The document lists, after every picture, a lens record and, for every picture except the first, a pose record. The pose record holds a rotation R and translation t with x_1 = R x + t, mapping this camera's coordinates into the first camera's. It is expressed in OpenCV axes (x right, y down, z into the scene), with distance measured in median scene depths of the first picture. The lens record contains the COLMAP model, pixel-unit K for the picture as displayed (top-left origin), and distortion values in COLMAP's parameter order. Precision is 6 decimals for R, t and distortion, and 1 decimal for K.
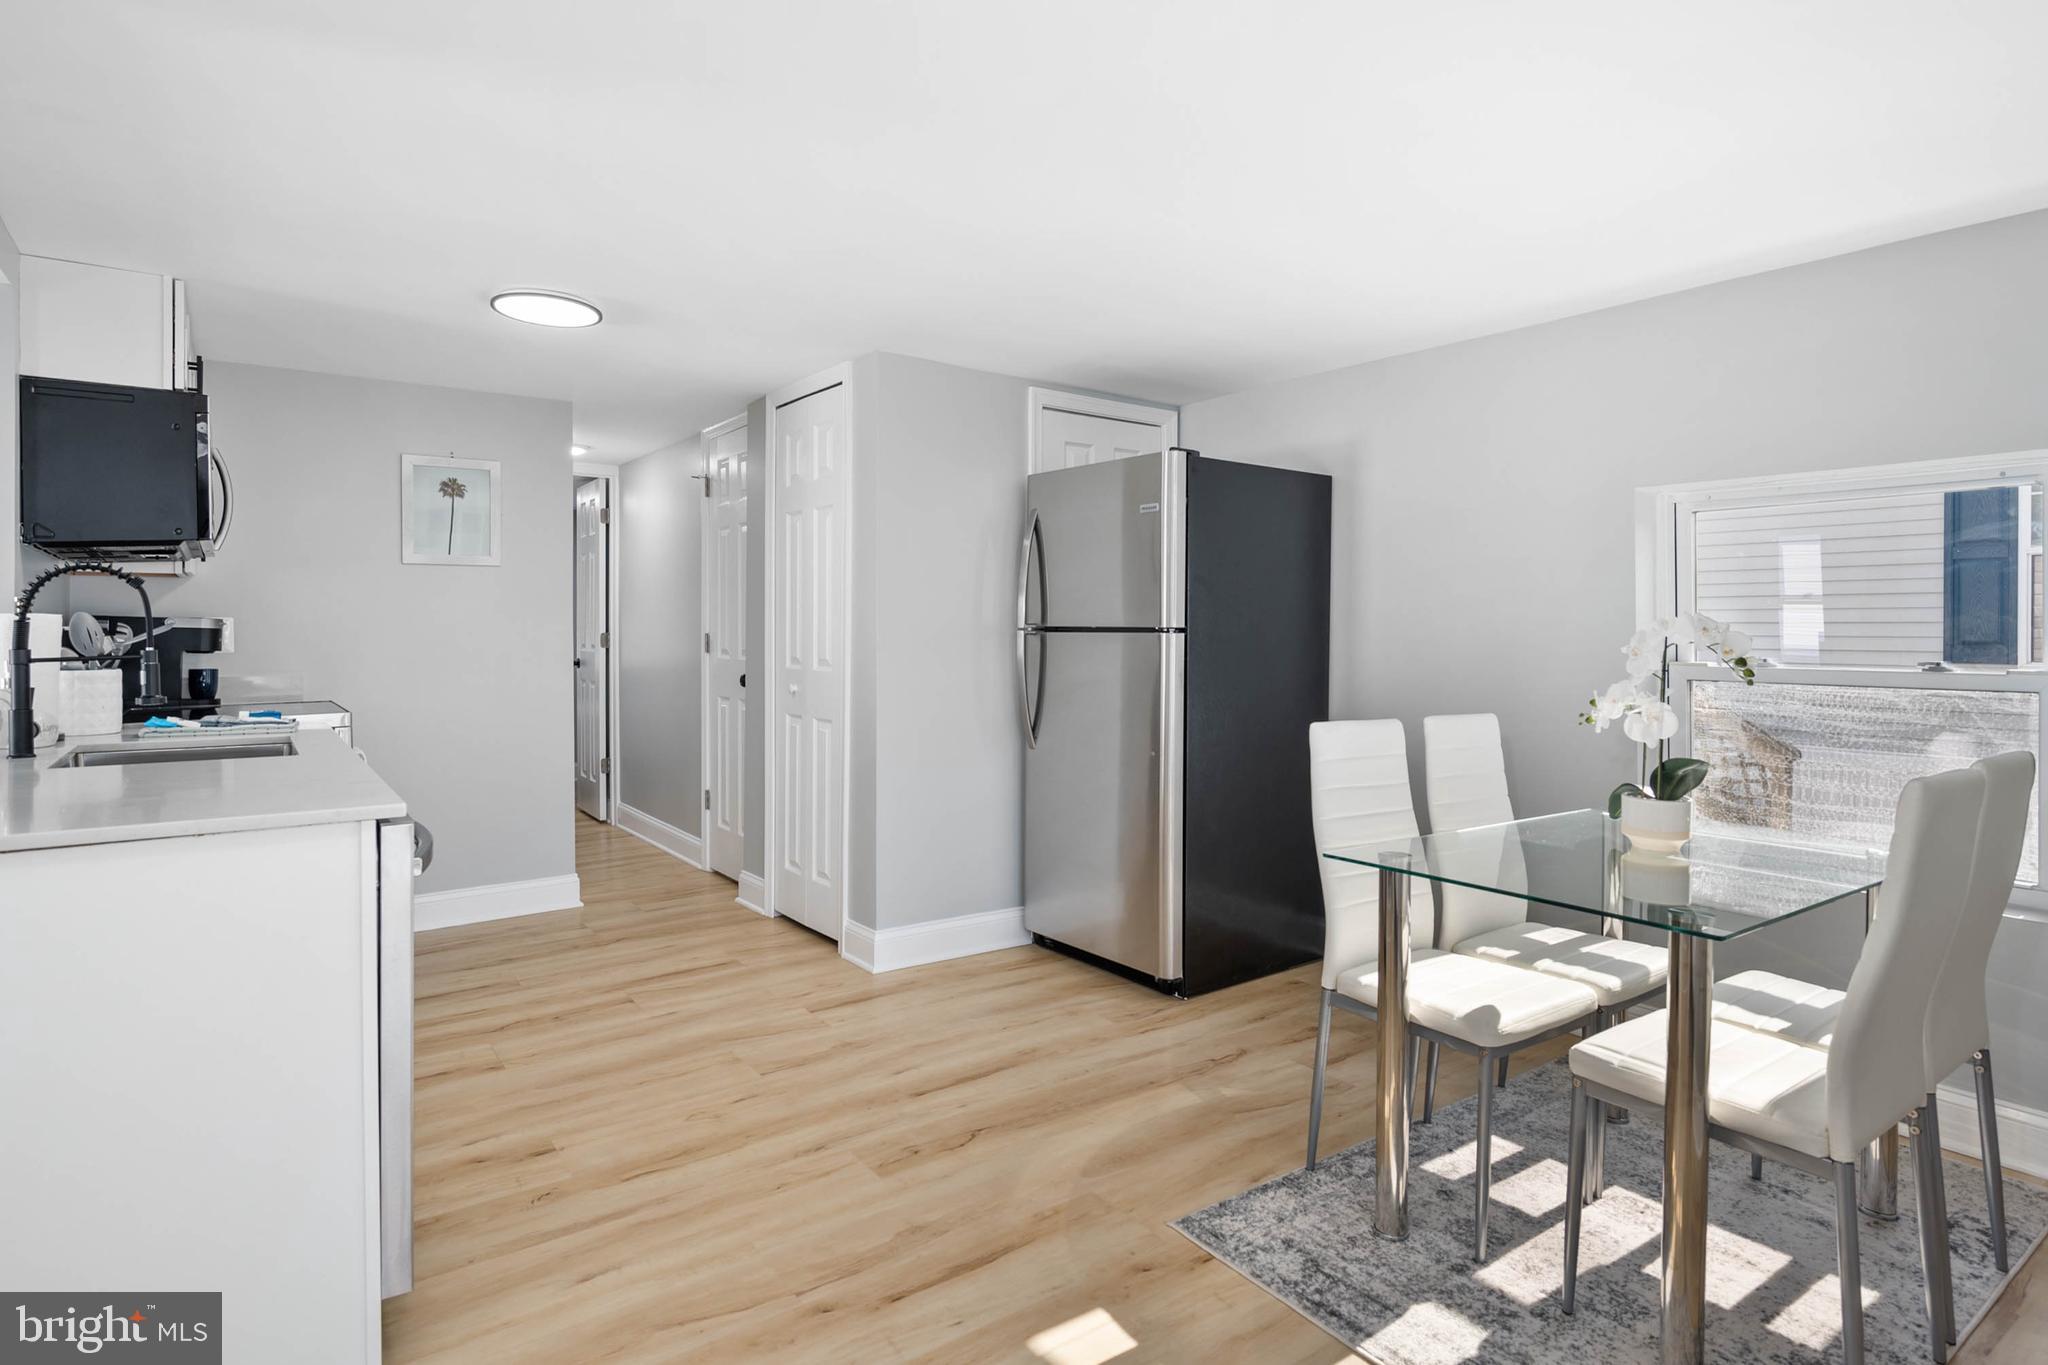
lens RADIAL K [[1053.9, 0, 1024.0], [0, 1053.9, 682.5], [0, 0, 1]] dist [-0.001907, -0.000104]
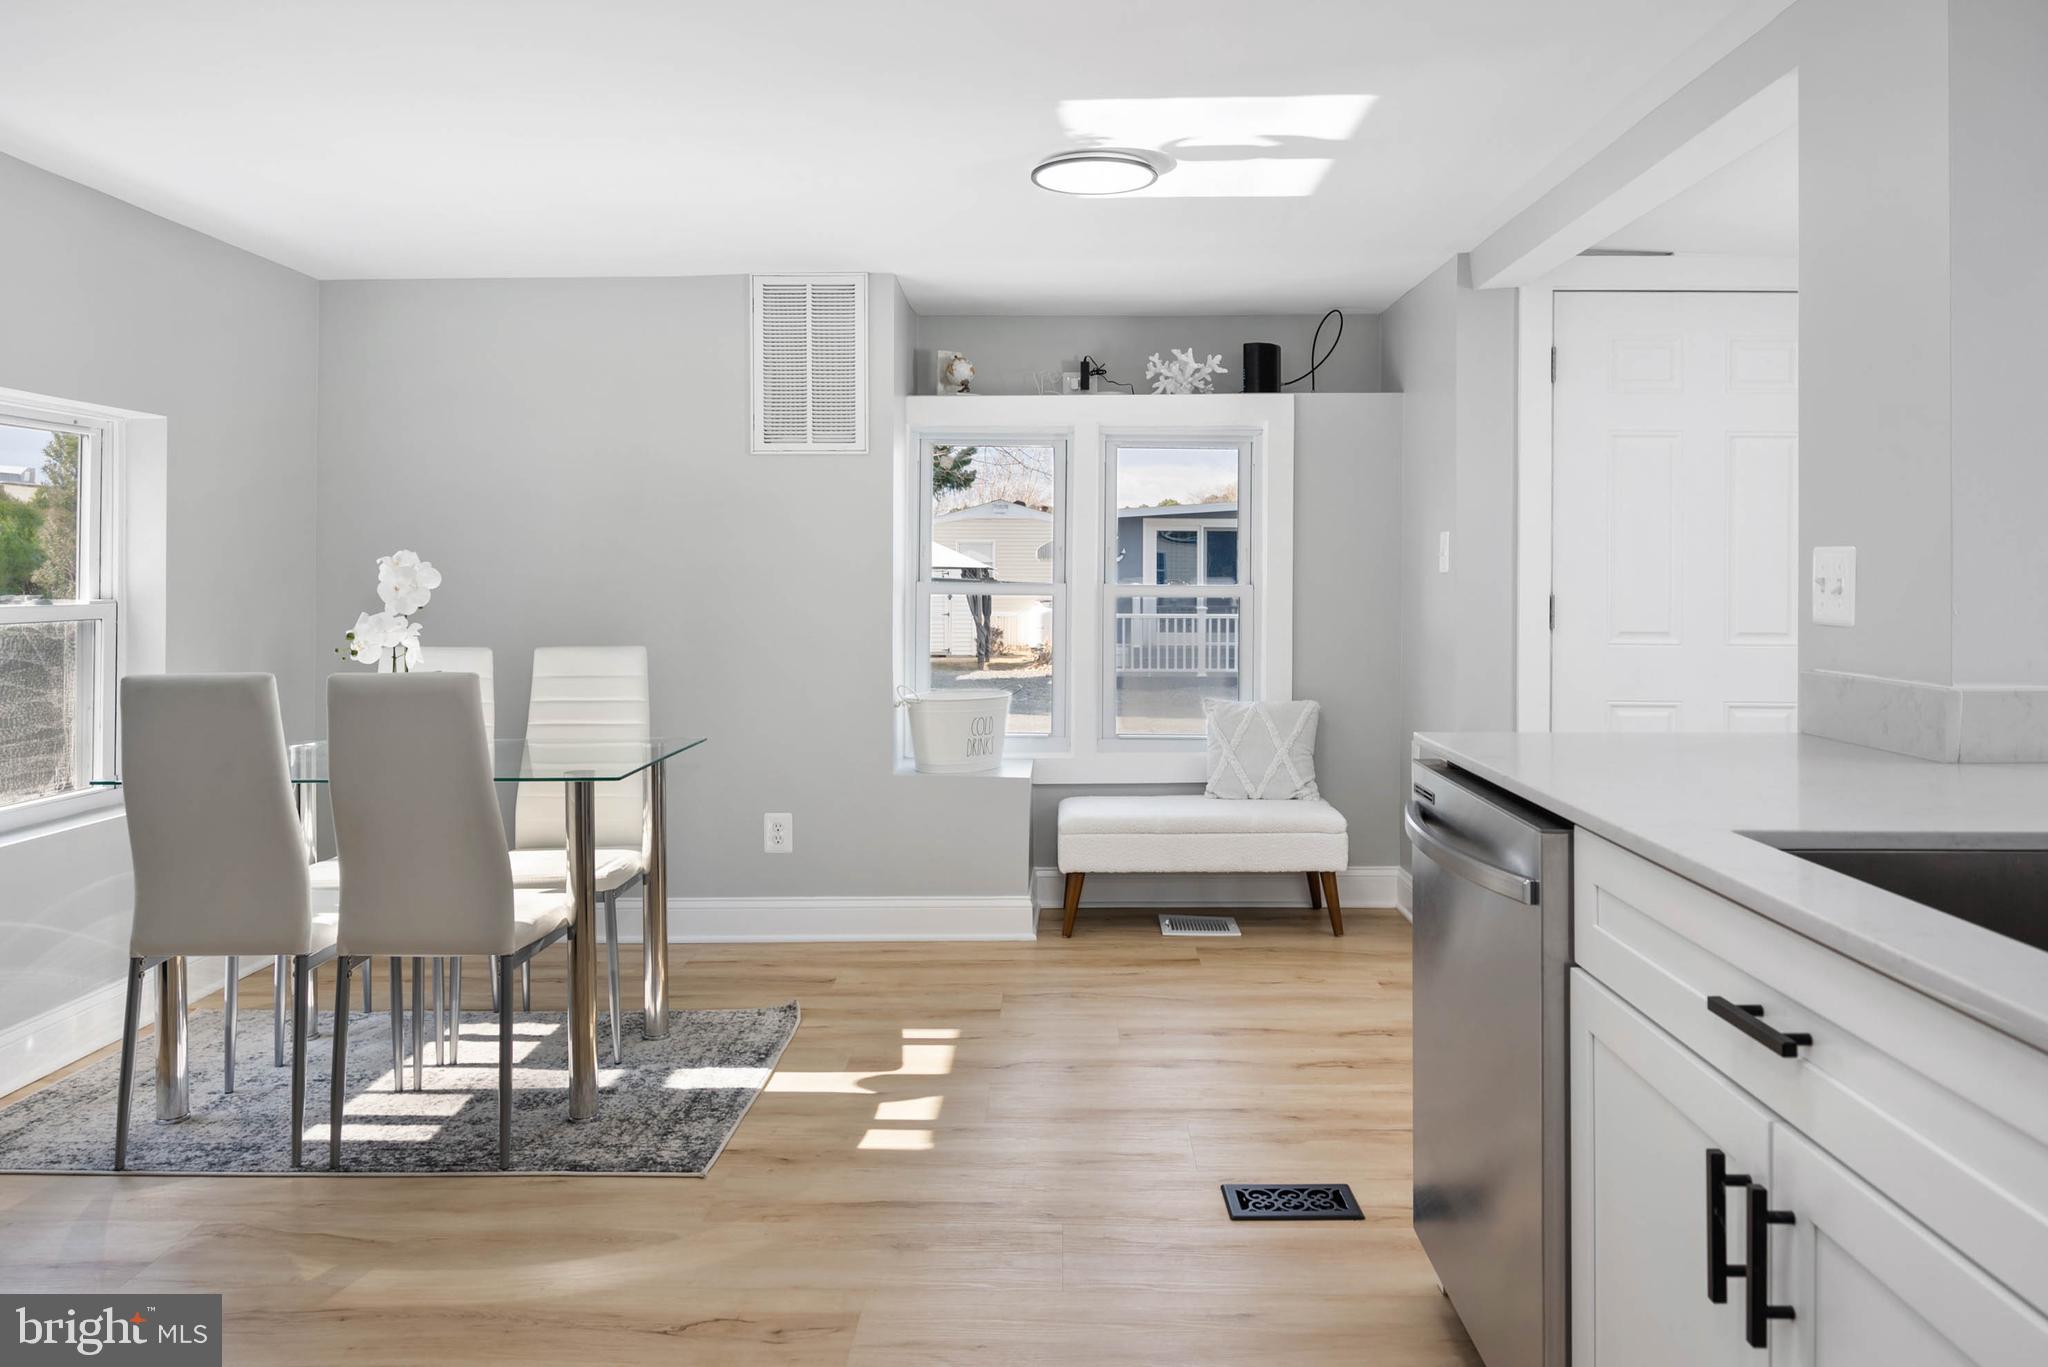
lens RADIAL K [[1520.0, 0, 1032.4], [0, 1520.0, 560.8], [0, 0, 1]] dist [0.000450, 0.002673]
pose [[-0.801801, 0.001641, 0.597589, -0.830325], [0.030171, 0.998832, 0.037739, -0.084798], [-0.596829, 0.048288, -0.800914, 1.685372]]
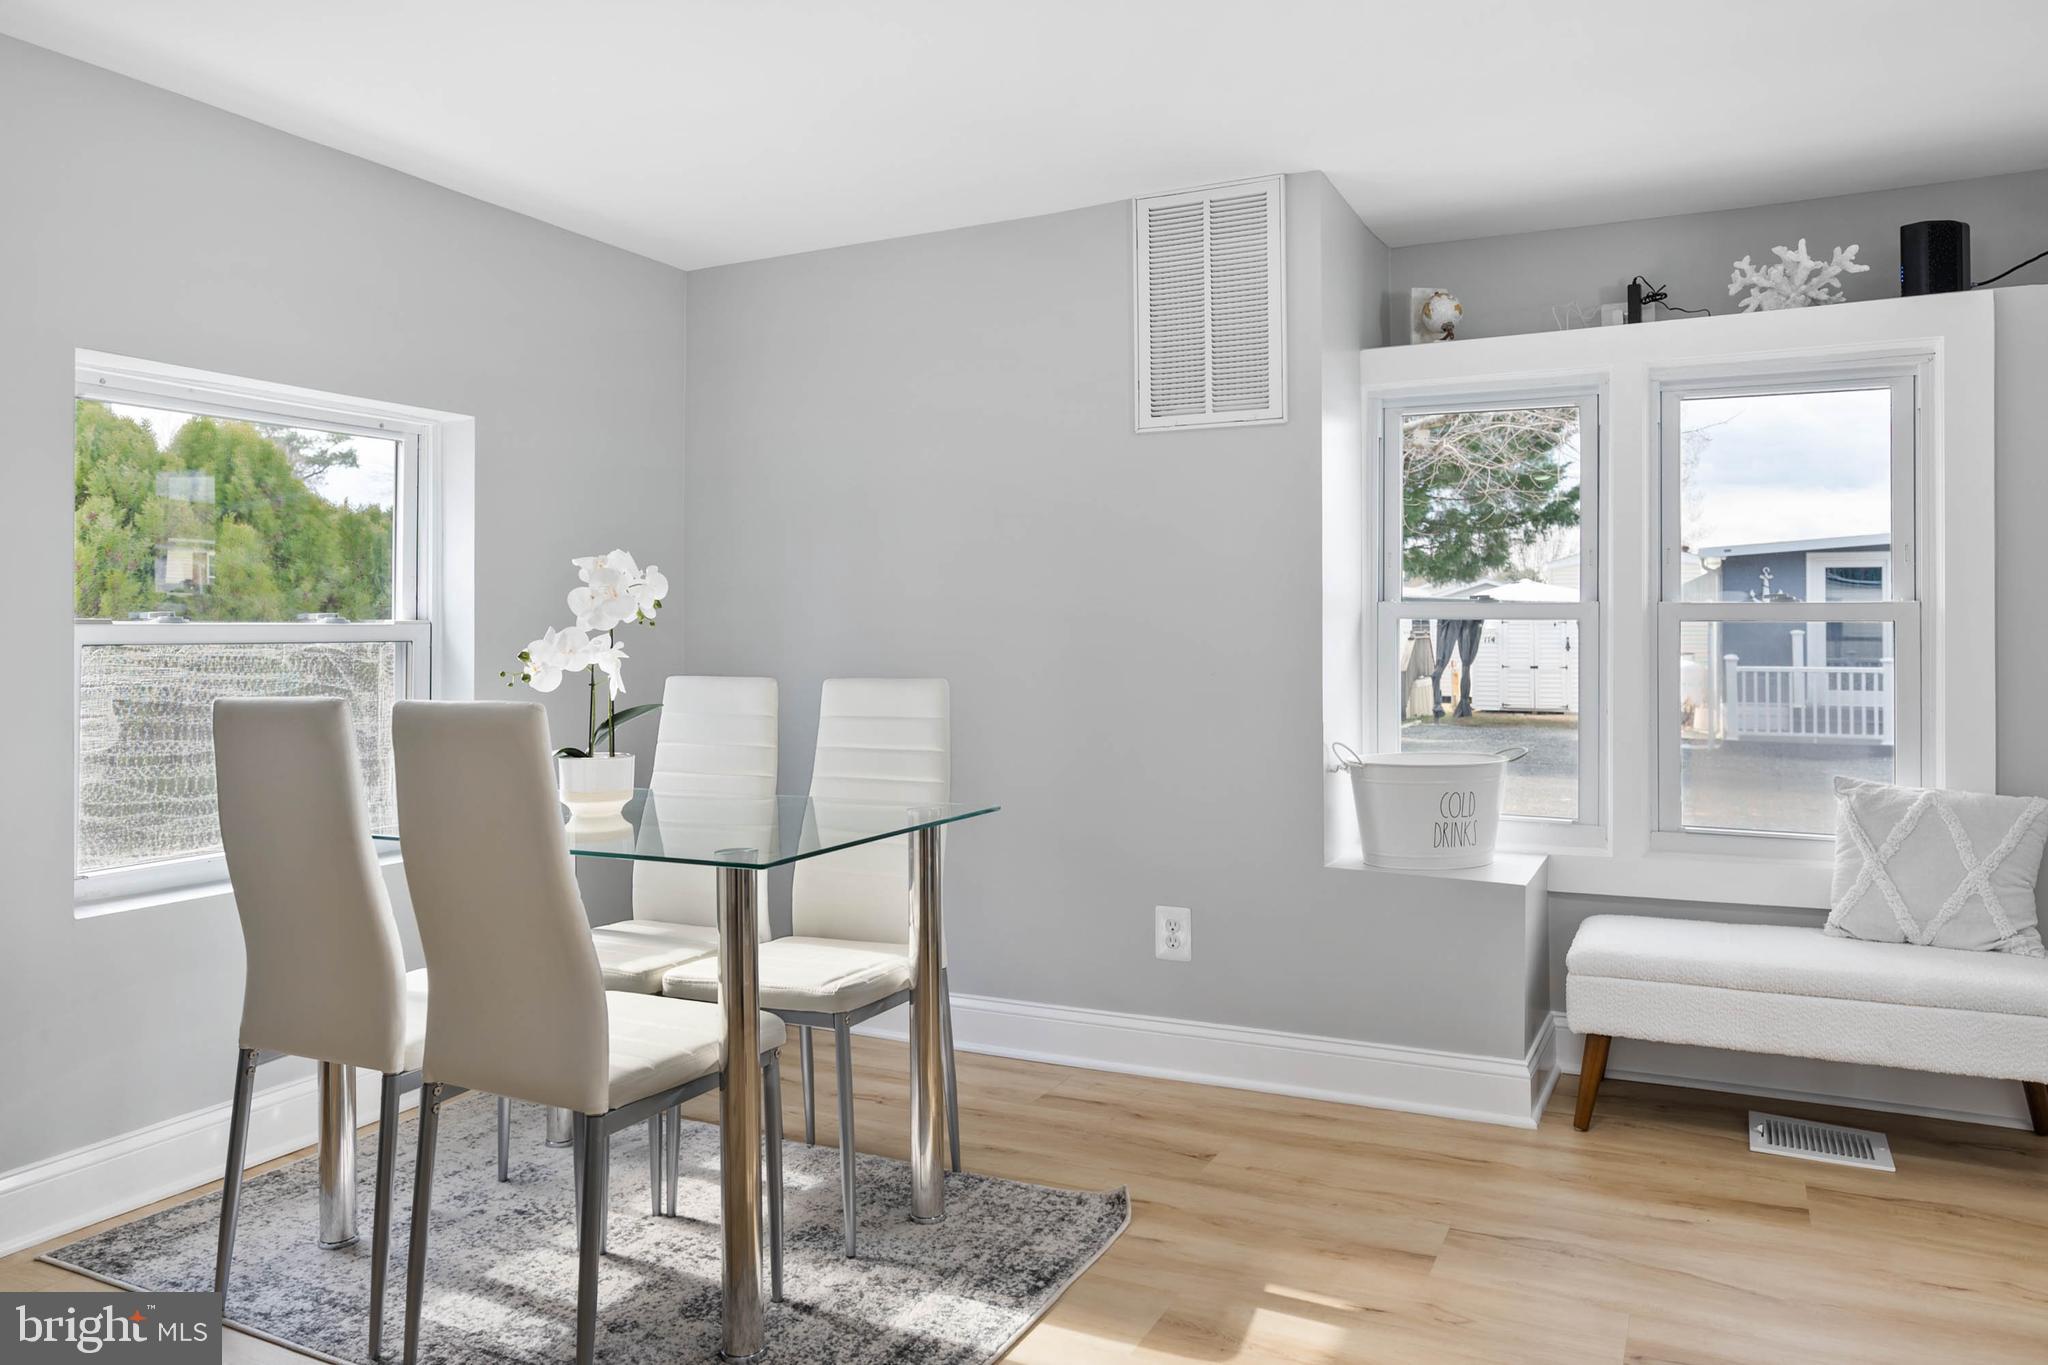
lens RADIAL K [[1447.3, 0, 985.7], [0, 1447.3, 609.4], [0, 0, 1]] dist [-0.002283, 0.002072]
pose [[-0.456283, 0.011032, 0.889766, -0.565871], [0.049280, 0.998702, 0.012889, -0.011290], [-0.888469, 0.049729, -0.456234, 1.113330]]
